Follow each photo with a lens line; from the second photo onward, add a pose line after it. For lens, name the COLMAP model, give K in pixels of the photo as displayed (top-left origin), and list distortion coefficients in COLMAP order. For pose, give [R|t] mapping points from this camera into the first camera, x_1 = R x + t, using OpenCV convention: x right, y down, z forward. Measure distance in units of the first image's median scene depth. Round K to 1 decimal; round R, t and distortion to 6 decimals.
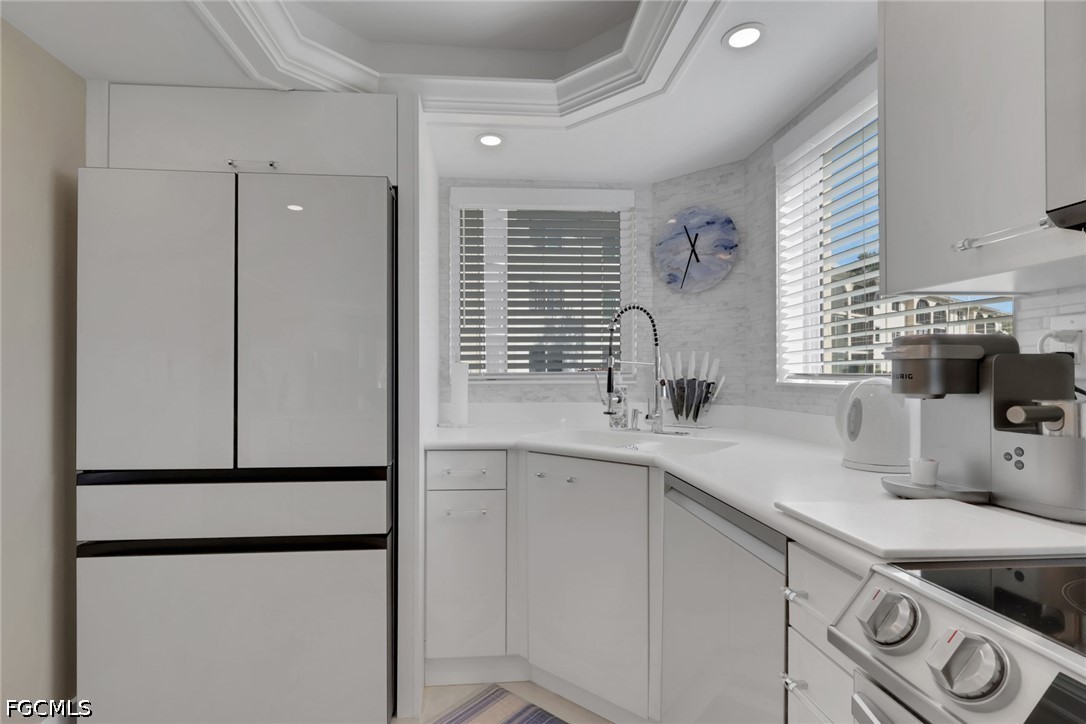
lens RADIAL K [[535.0, 0, 524.2], [0, 535.0, 377.6], [0, 0, 1]] dist [-0.005326, 0.000986]
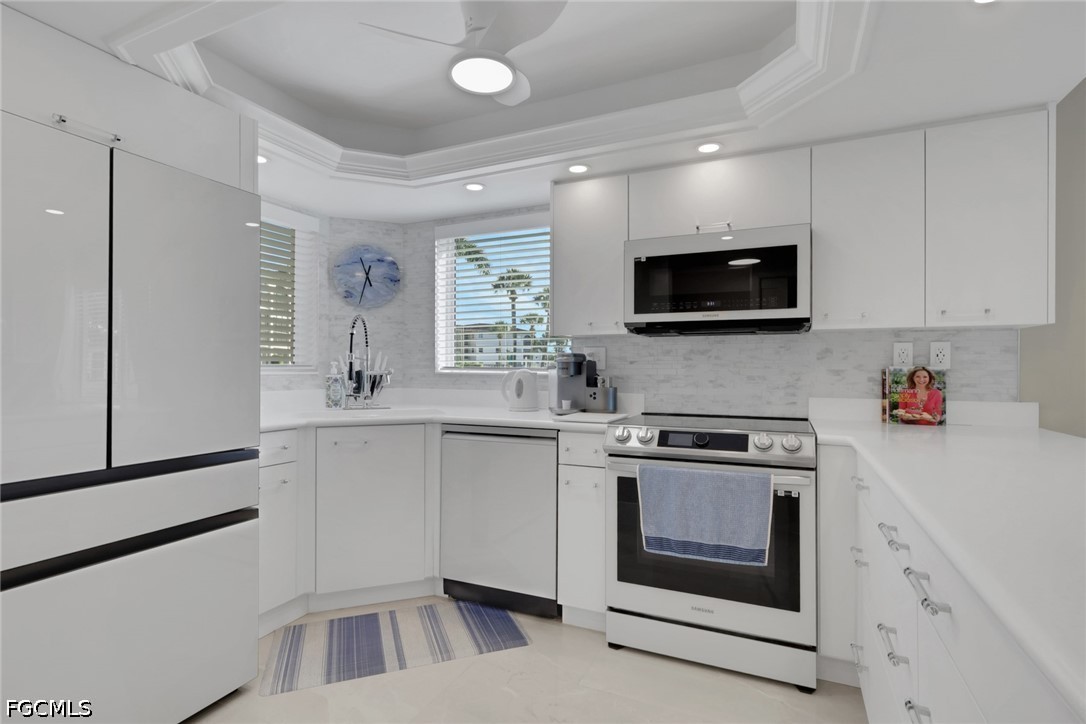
lens RADIAL K [[535.0, 0, 566.9], [0, 535.0, 365.3], [0, 0, 1]] dist [-0.005326, 0.000986]
pose [[0.443512, 0.006150, 0.896247, -0.738682], [0.000719, 0.999974, -0.007218, 0.000364], [-0.896268, 0.003845, 0.443496, -0.080588]]
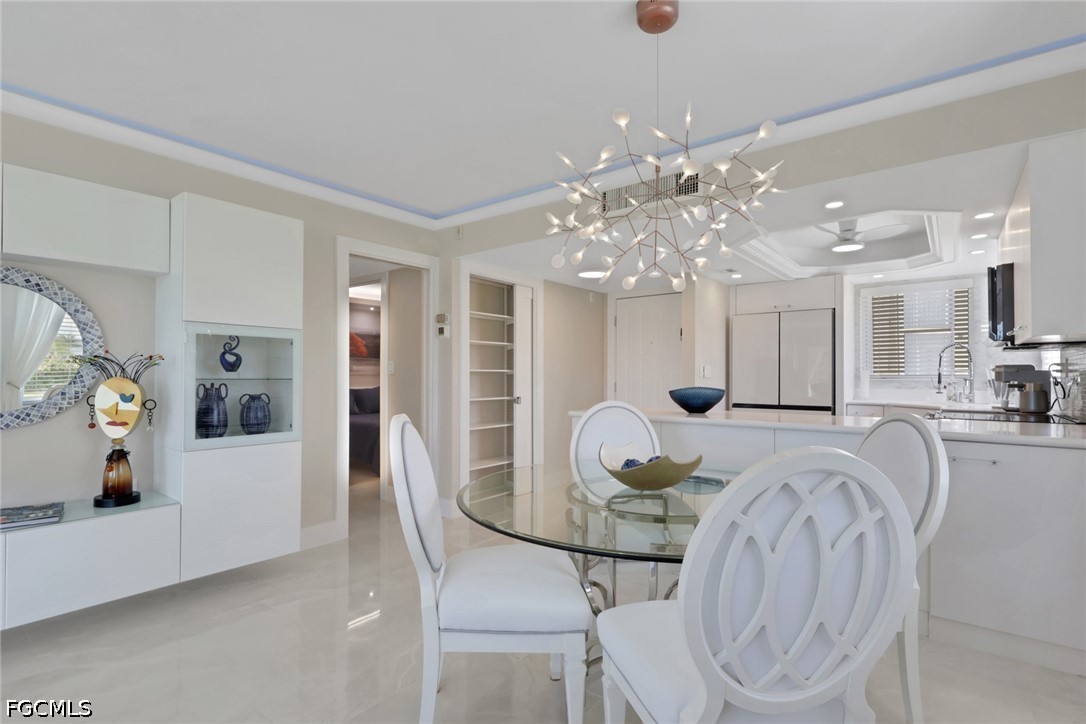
lens RADIAL K [[535.0, 0, 536.6], [0, 535.0, 371.7], [0, 0, 1]] dist [-0.005326, 0.000986]
pose [[0.753761, -0.001670, -0.657147, 0.336394], [-0.006465, 0.999930, -0.009957, 0.009450], [0.657117, 0.011754, 0.753697, -1.701165]]
